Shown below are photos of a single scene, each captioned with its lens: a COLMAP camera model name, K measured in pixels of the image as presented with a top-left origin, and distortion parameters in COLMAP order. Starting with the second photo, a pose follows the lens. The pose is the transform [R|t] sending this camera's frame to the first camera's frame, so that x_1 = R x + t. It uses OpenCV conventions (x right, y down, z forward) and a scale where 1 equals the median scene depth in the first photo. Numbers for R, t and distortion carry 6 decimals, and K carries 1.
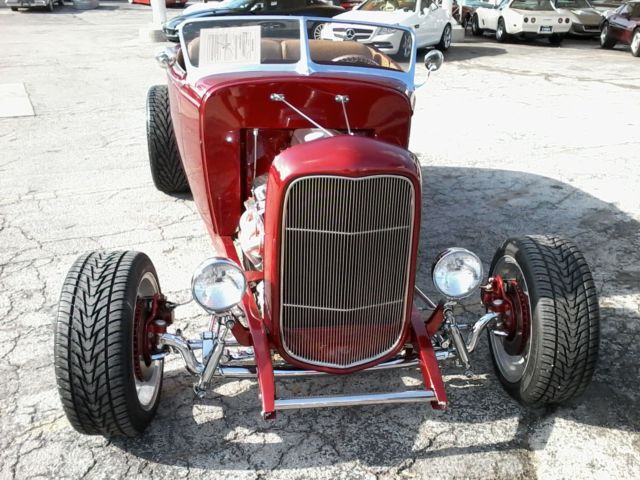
lens RADIAL K [[626.5, 0, 283.6], [0, 626.5, 240.3], [0, 0, 1]] dist [-0.043613, 0.125193]
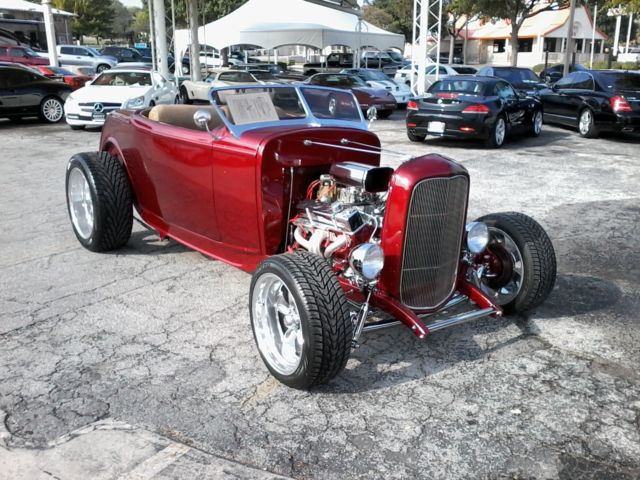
lens RADIAL K [[599.2, 0, 330.7], [0, 599.2, 241.7], [0, 0, 1]] dist [-0.021546, -0.001651]
pose [[0.881877, -0.139633, 0.450328, -0.721881], [0.181378, 0.982107, -0.050671, 0.072562], [-0.435195, 0.126365, 0.891424, -0.191930]]
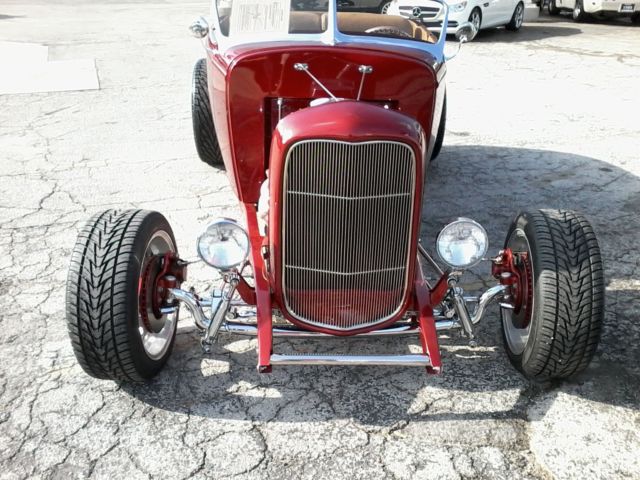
lens RADIAL K [[619.2, 0, 290.9], [0, 619.2, 247.5], [0, 0, 1]] dist [-0.025874, 0.084917]
pose [[0.995509, 0.039689, -0.085946, 0.087095], [-0.035903, 0.998334, 0.045160, 0.024149], [0.087595, -0.041871, 0.995276, -0.016716]]
